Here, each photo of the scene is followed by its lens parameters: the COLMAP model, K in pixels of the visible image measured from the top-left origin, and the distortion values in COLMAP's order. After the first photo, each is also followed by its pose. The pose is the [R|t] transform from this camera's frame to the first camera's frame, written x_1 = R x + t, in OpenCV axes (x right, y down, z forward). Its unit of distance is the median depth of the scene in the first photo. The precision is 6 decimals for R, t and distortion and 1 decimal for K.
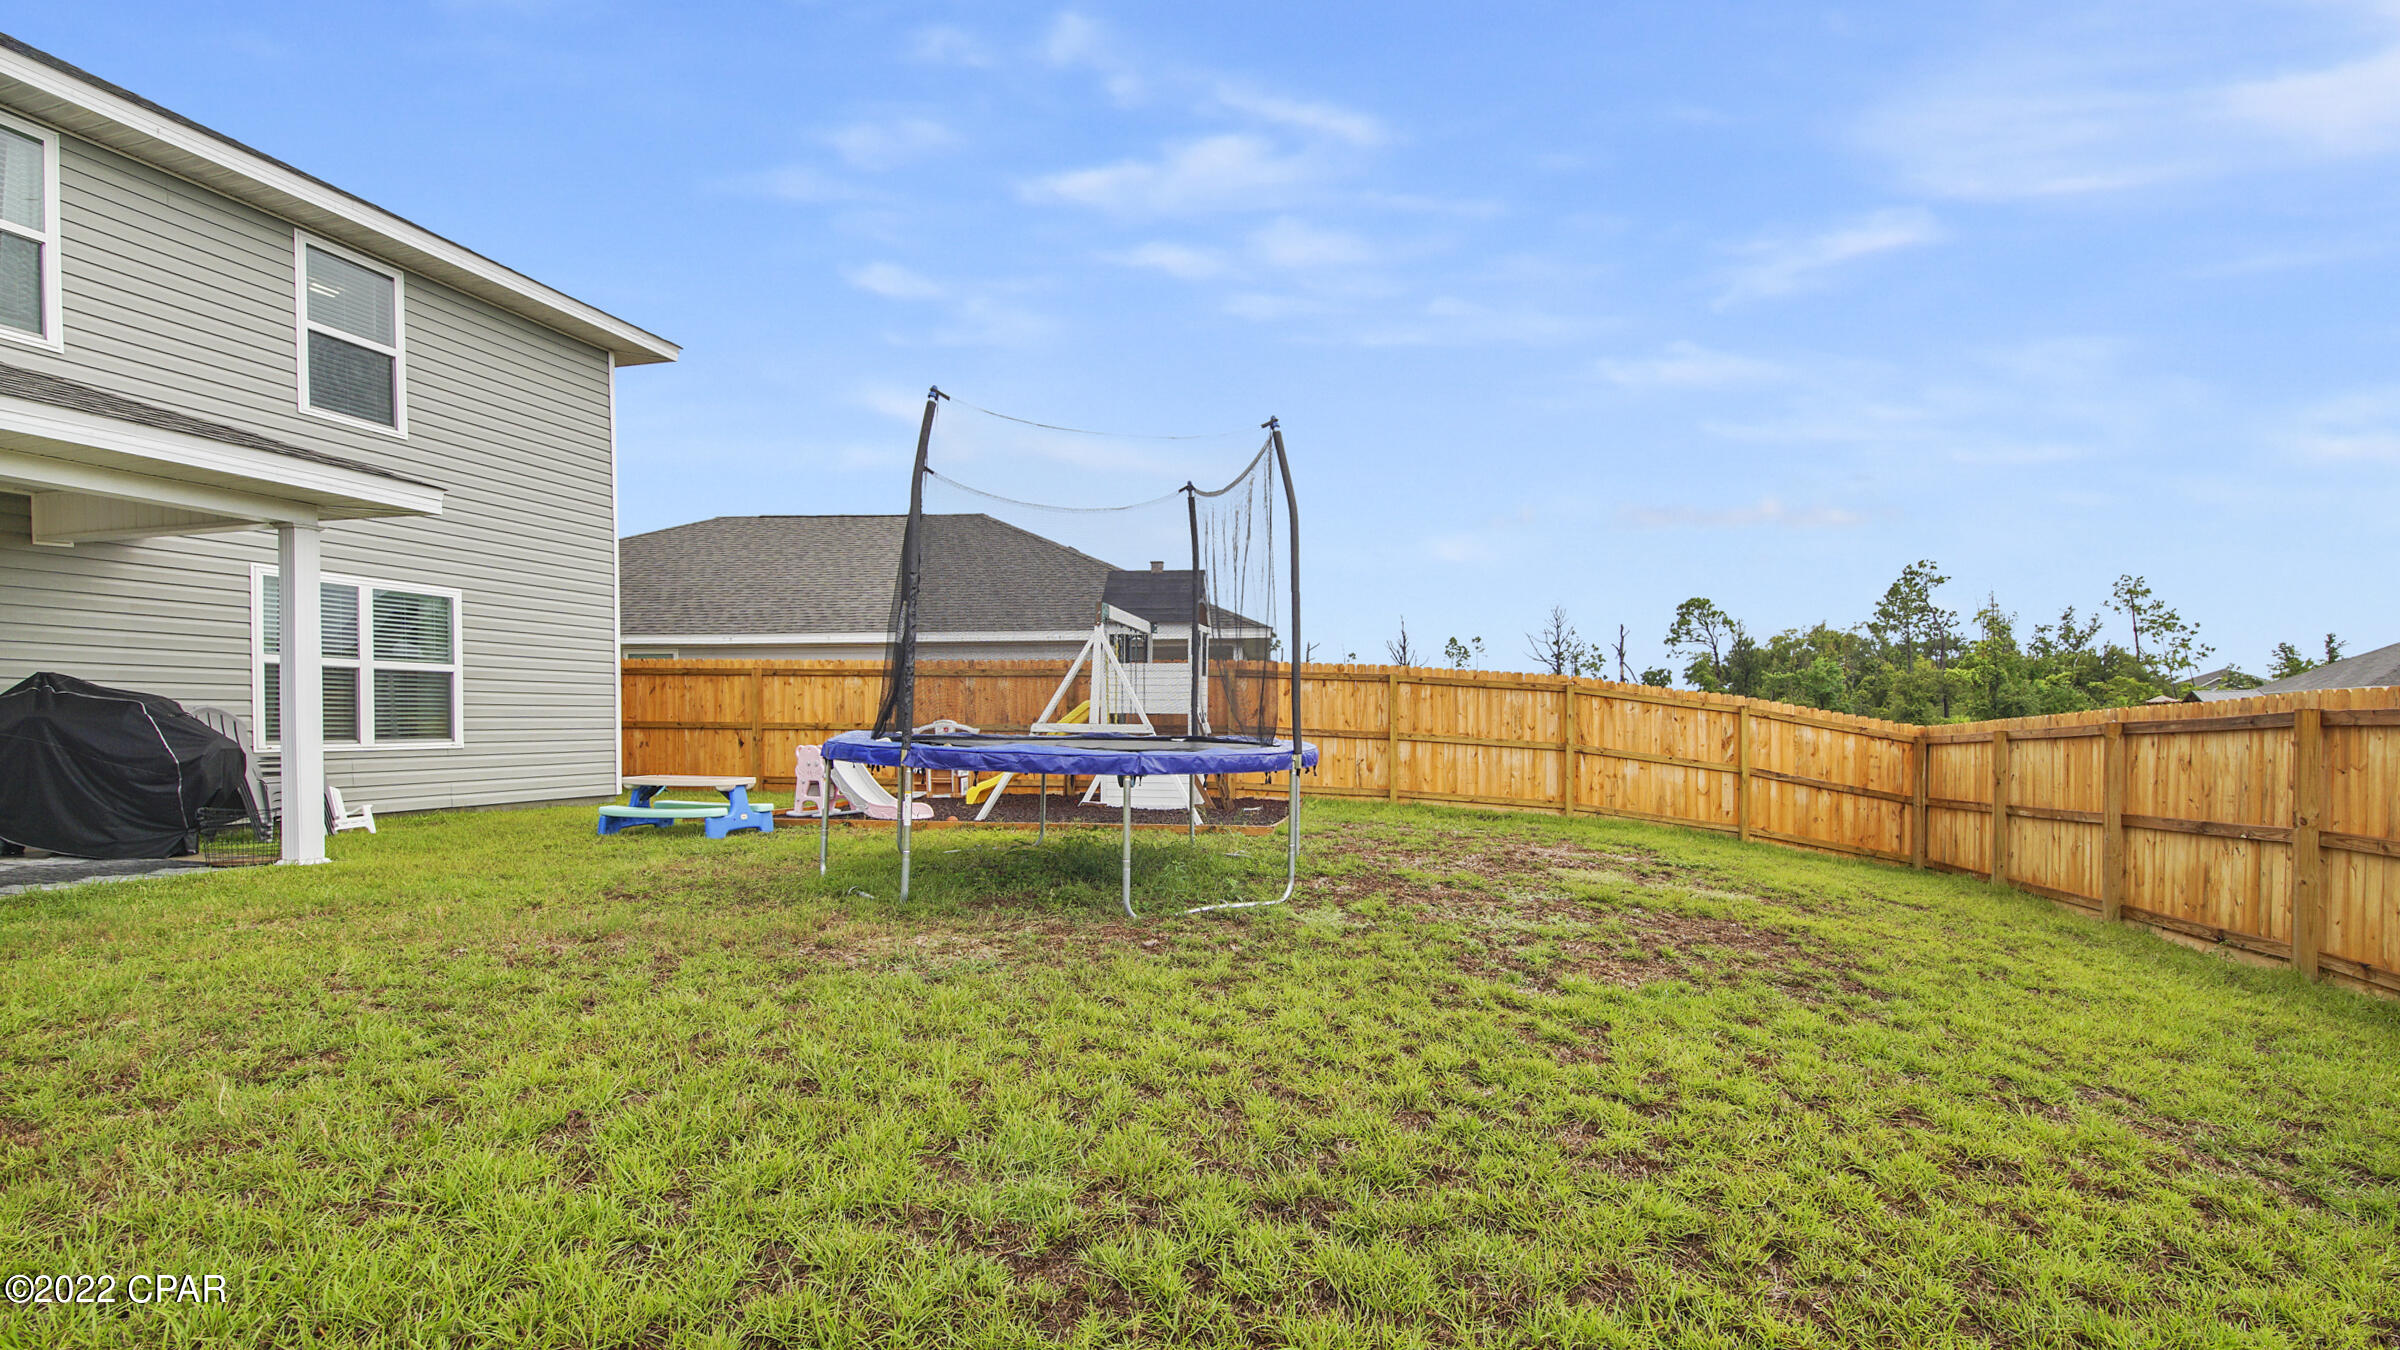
lens RADIAL K [[1044.4, 0, 1193.9], [0, 1044.4, 676.5], [0, 0, 1]] dist [0.037470, -0.022407]
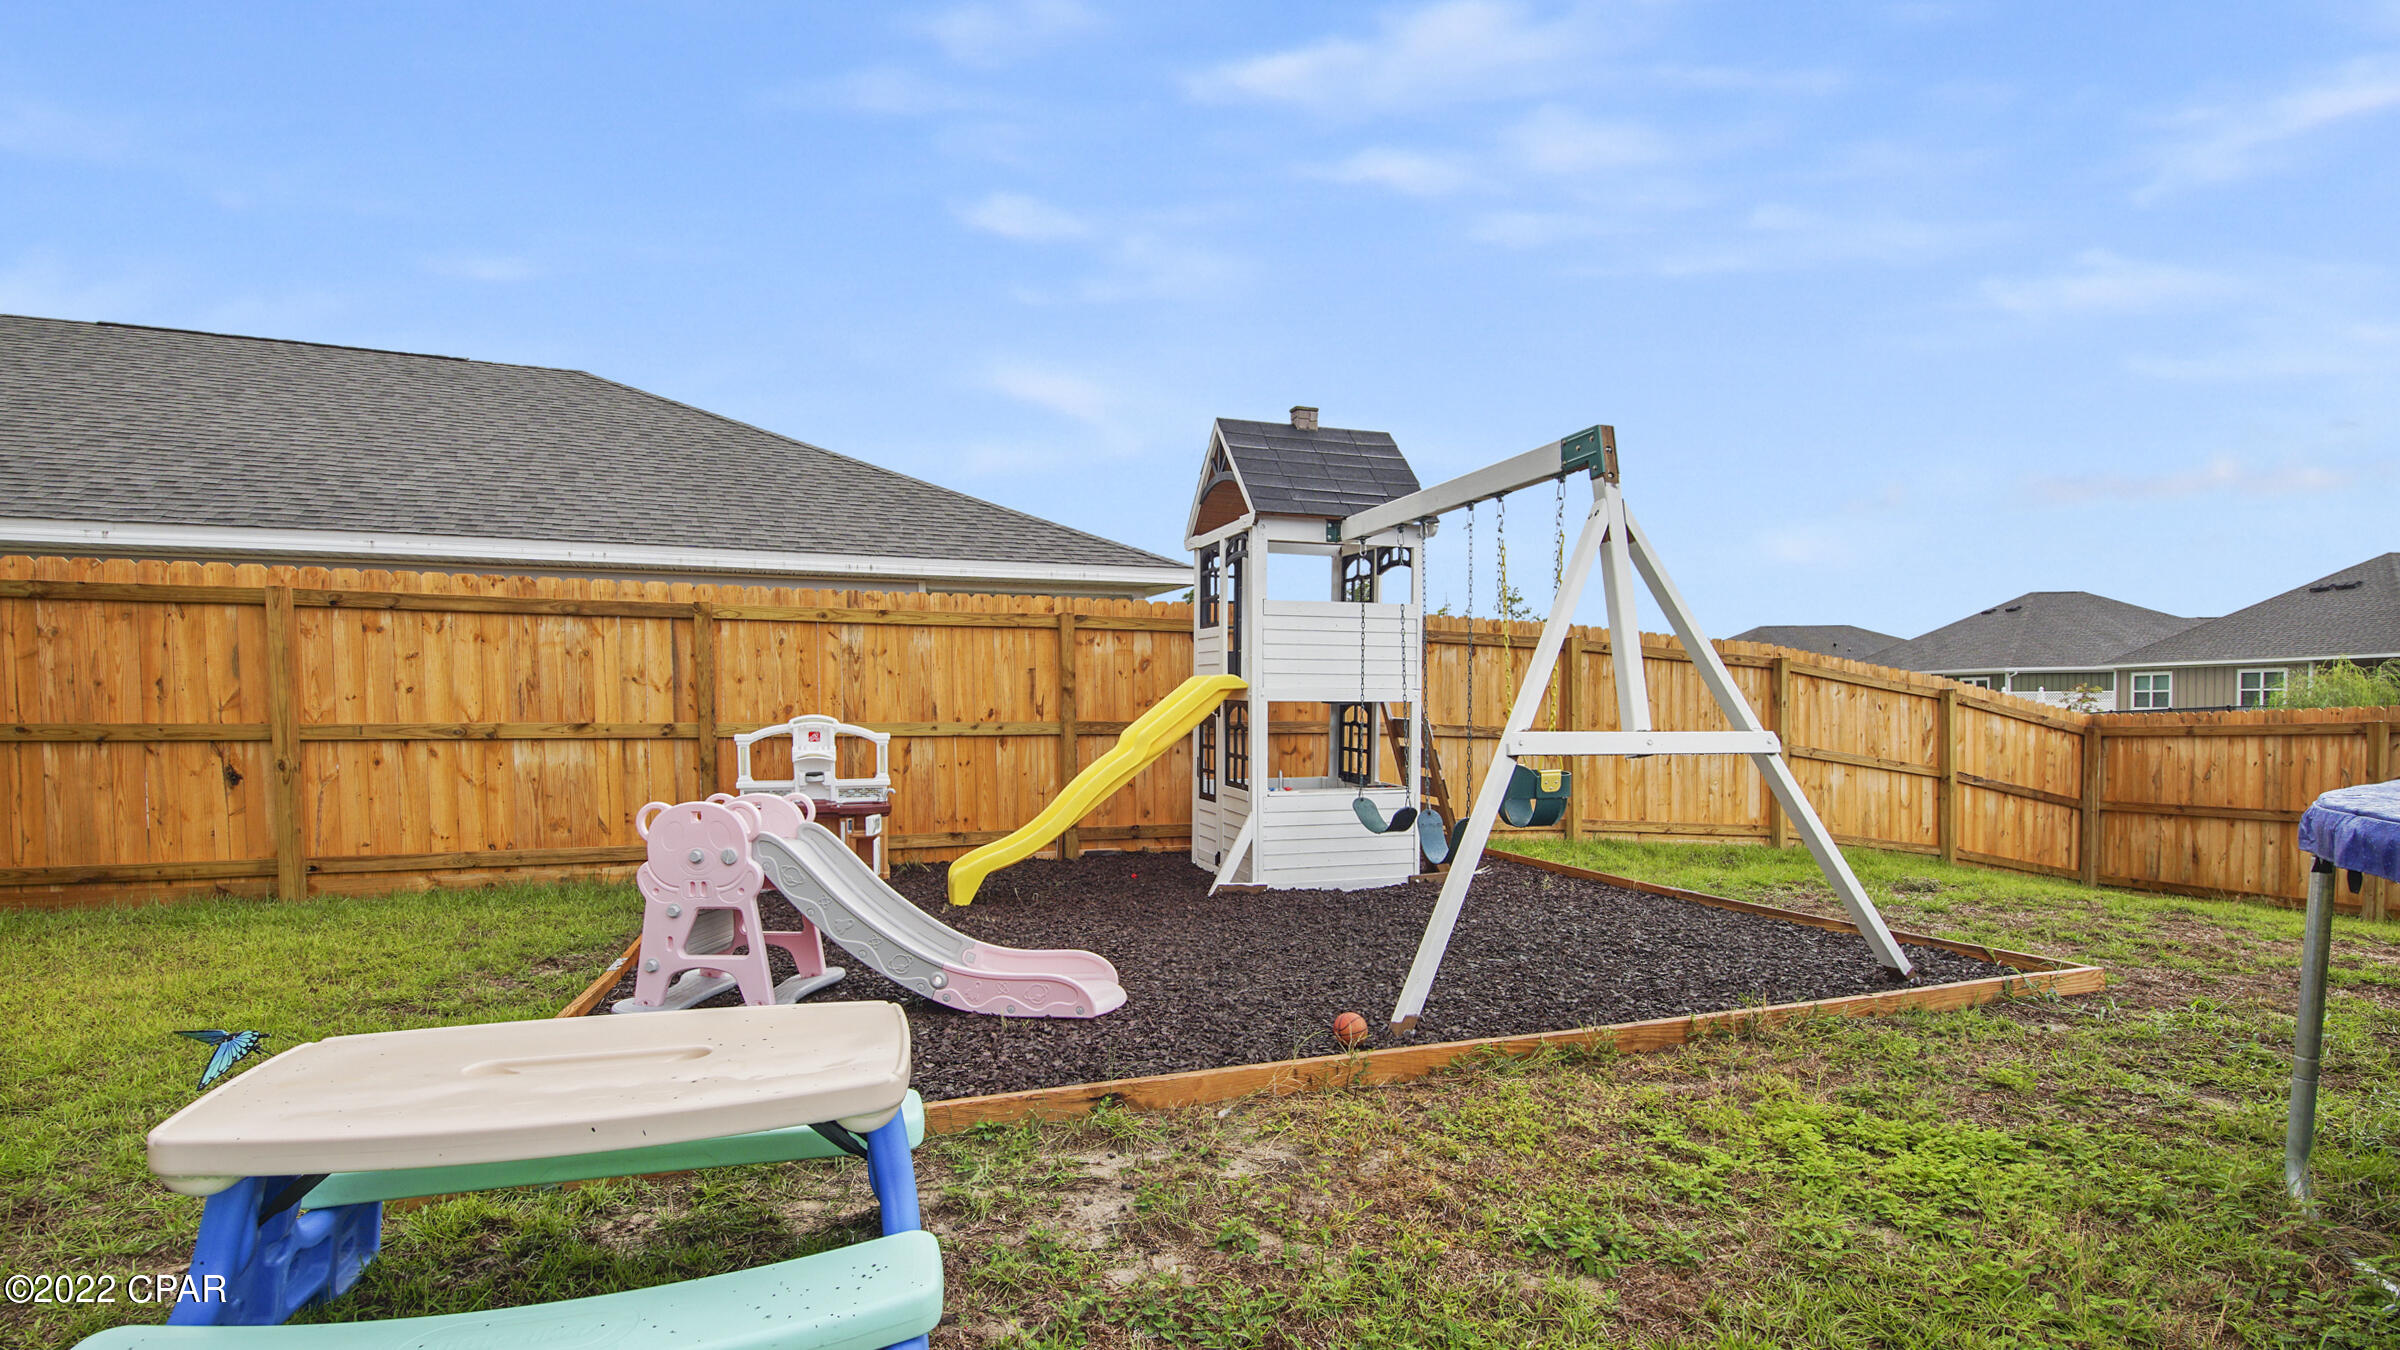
lens RADIAL K [[1110.4, 0, 1200.0], [0, 1110.4, 675.0], [0, 0, 1]] dist [0.015806, -0.013882]
pose [[0.898545, 0.008515, 0.438799, -0.306938], [-0.014661, 0.999836, 0.010620, 0.016286], [-0.438637, -0.015975, 0.898523, 0.496000]]
